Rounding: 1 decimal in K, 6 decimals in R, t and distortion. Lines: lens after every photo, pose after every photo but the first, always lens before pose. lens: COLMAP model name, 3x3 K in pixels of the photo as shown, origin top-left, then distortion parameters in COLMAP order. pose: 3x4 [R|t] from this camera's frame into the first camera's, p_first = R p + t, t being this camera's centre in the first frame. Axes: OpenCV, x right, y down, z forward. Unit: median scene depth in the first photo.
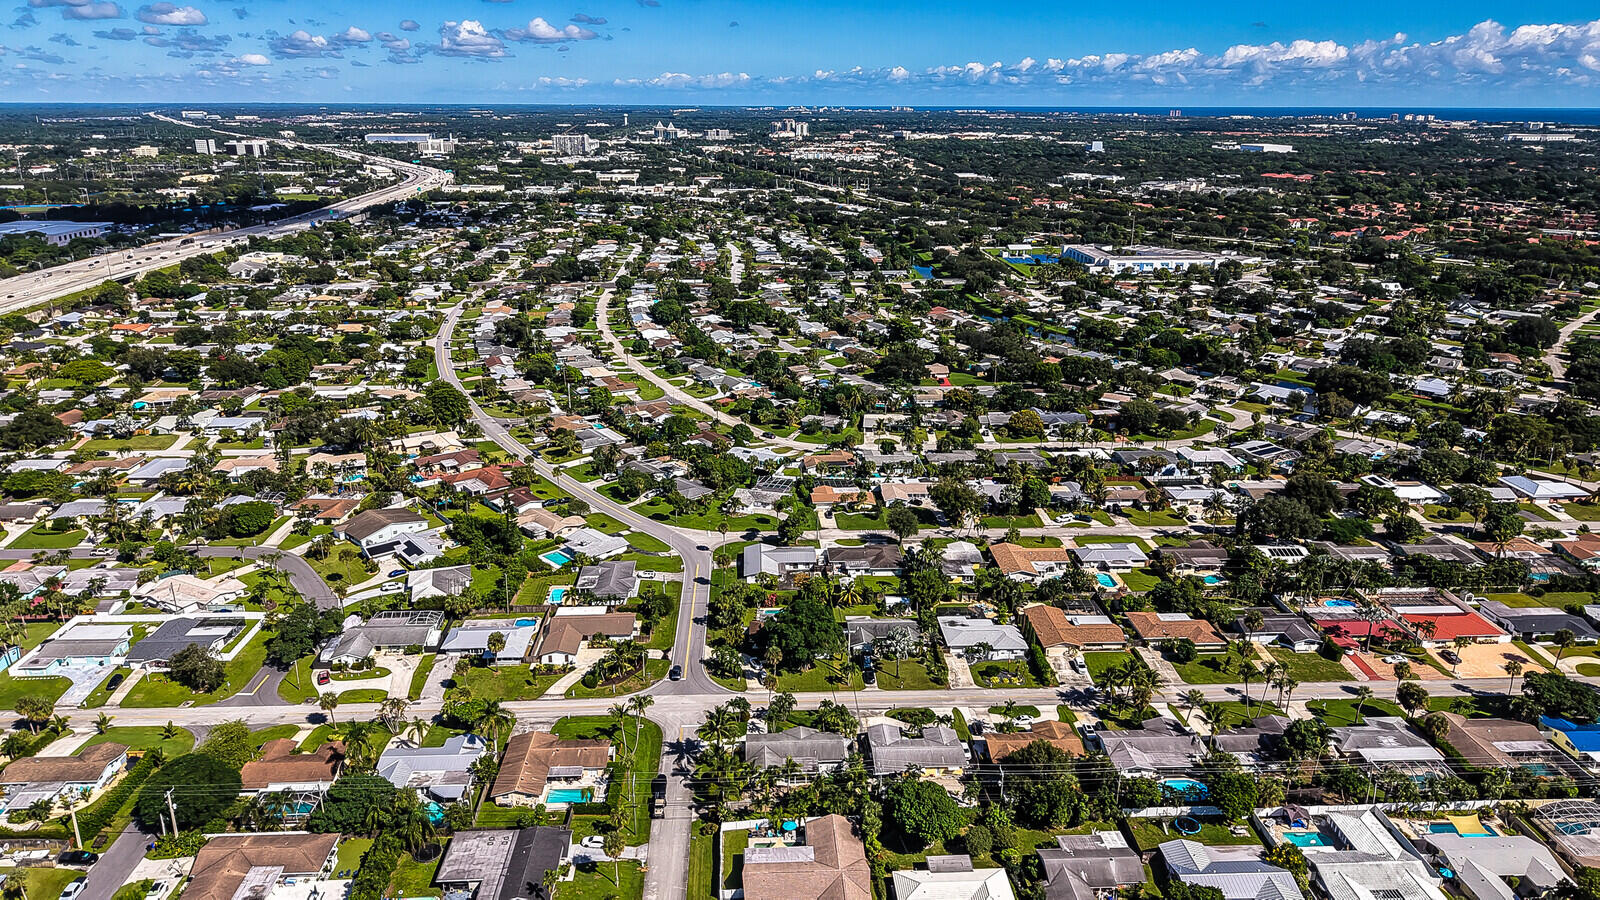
lens RADIAL K [[1068.4, 0, 800.0], [0, 1068.4, 450.0], [0, 0, 1]] dist [0.030825, -0.041291]
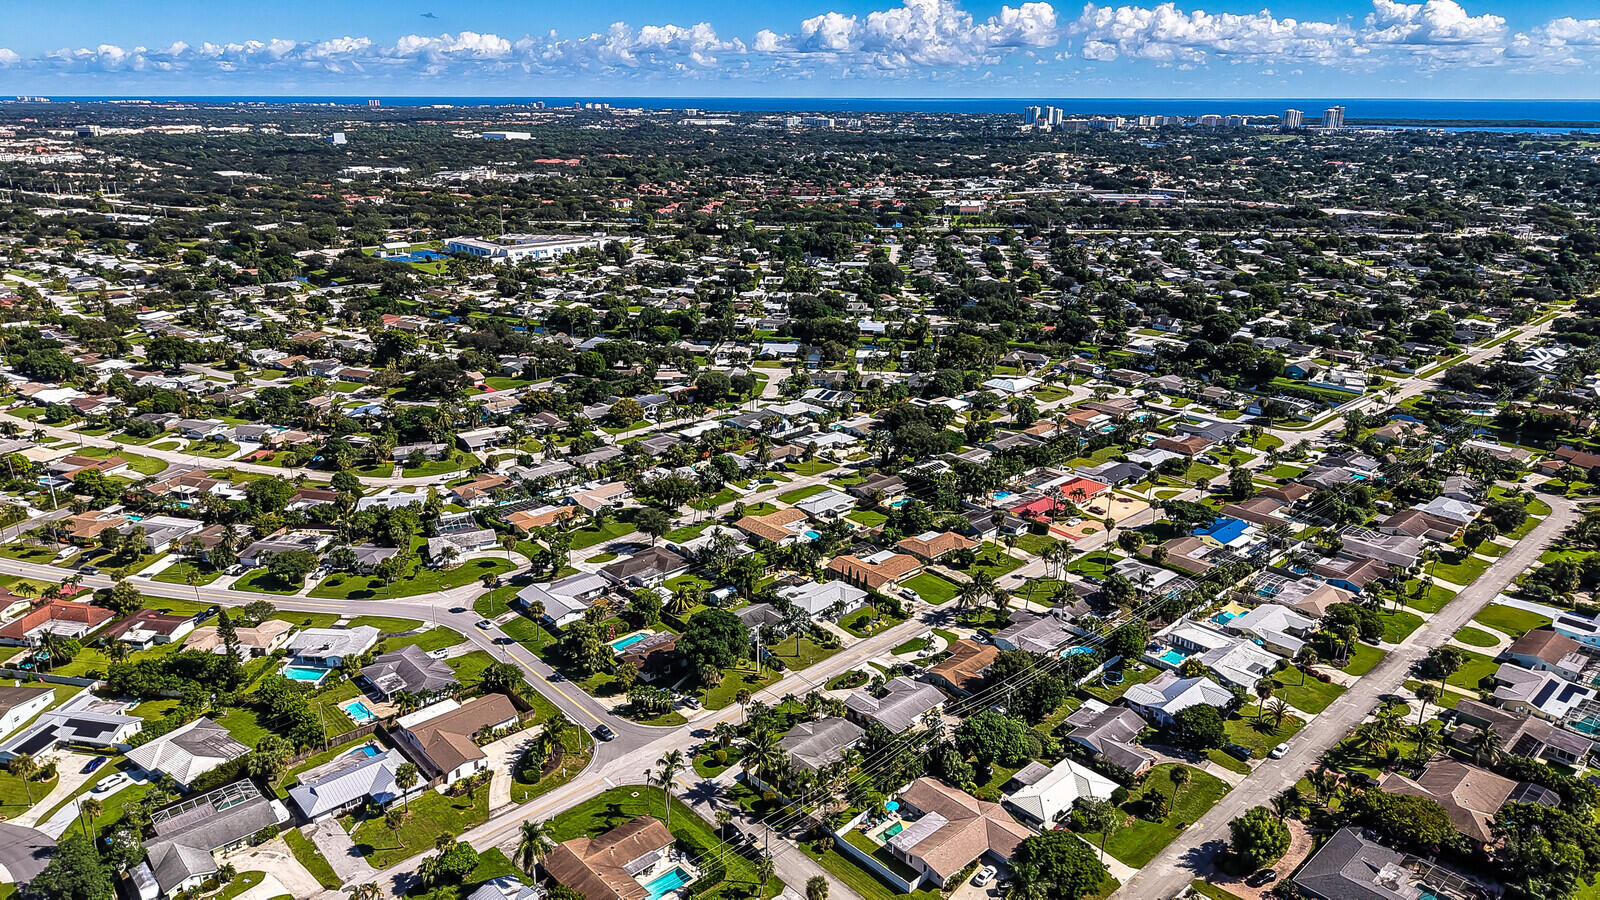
lens RADIAL K [[1068.4, 0, 800.0], [0, 1068.4, 450.0], [0, 0, 1]] dist [0.030825, -0.041291]
pose [[0.763961, -0.204148, 0.612117, -0.330525], [0.198636, 0.976971, 0.077920, -0.039968], [-0.613927, 0.062060, 0.786919, 0.120332]]
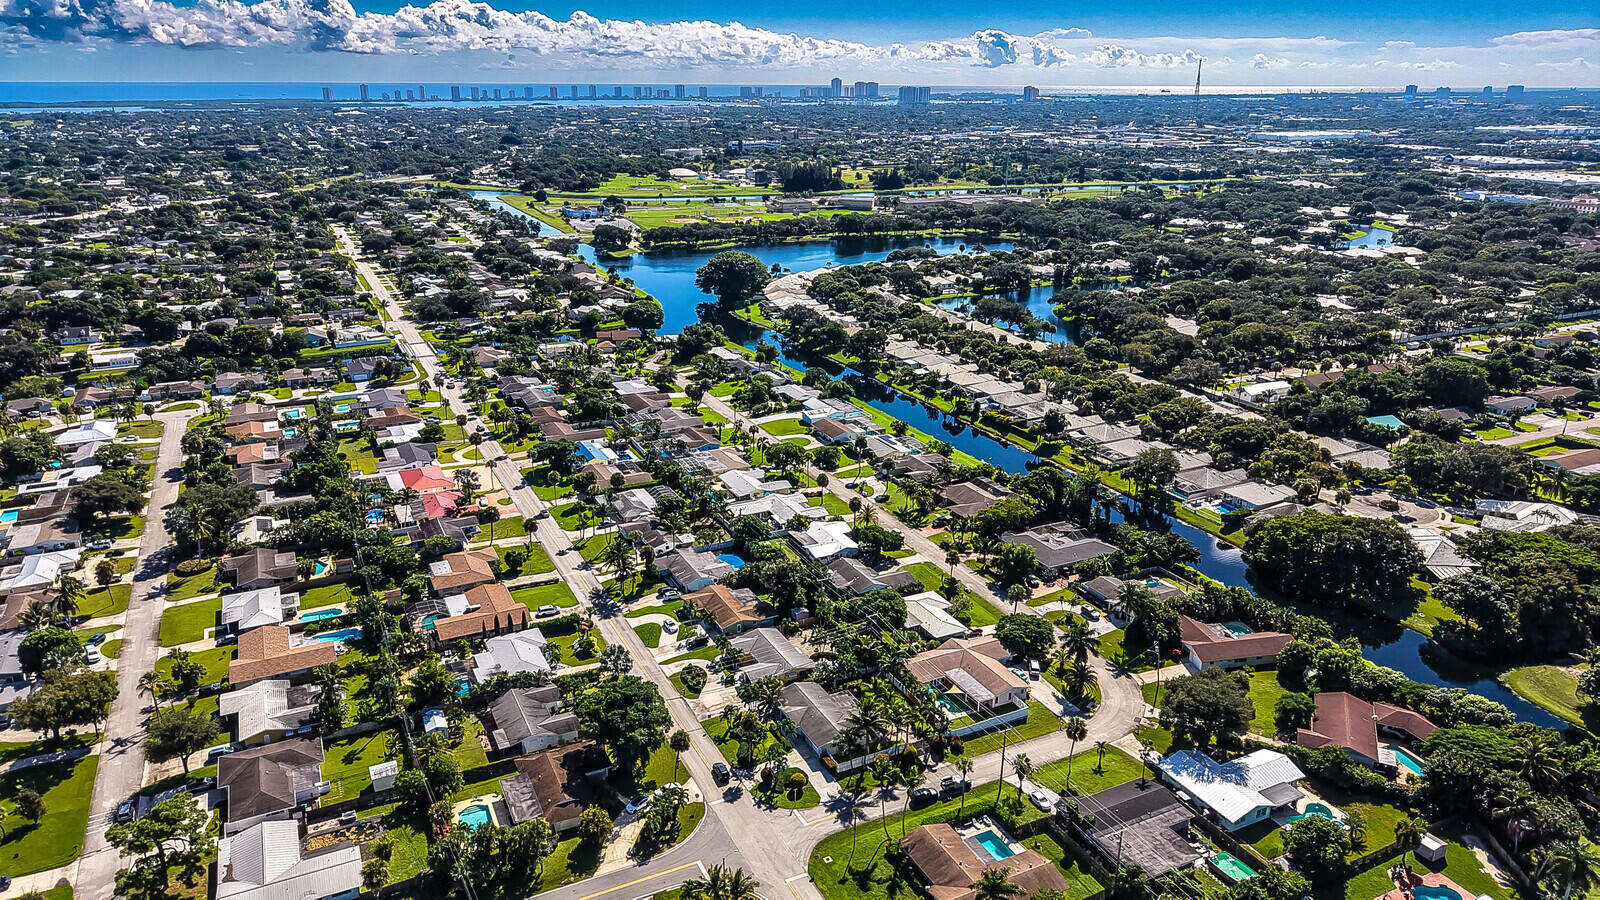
lens RADIAL K [[1068.4, 0, 800.0], [0, 1068.4, 450.0], [0, 0, 1]] dist [0.030825, -0.041291]
pose [[-0.410004, -0.300734, 0.861078, -0.432295], [0.277273, 0.858300, 0.431788, -0.194201], [-0.868917, 0.415789, -0.268521, 0.681849]]
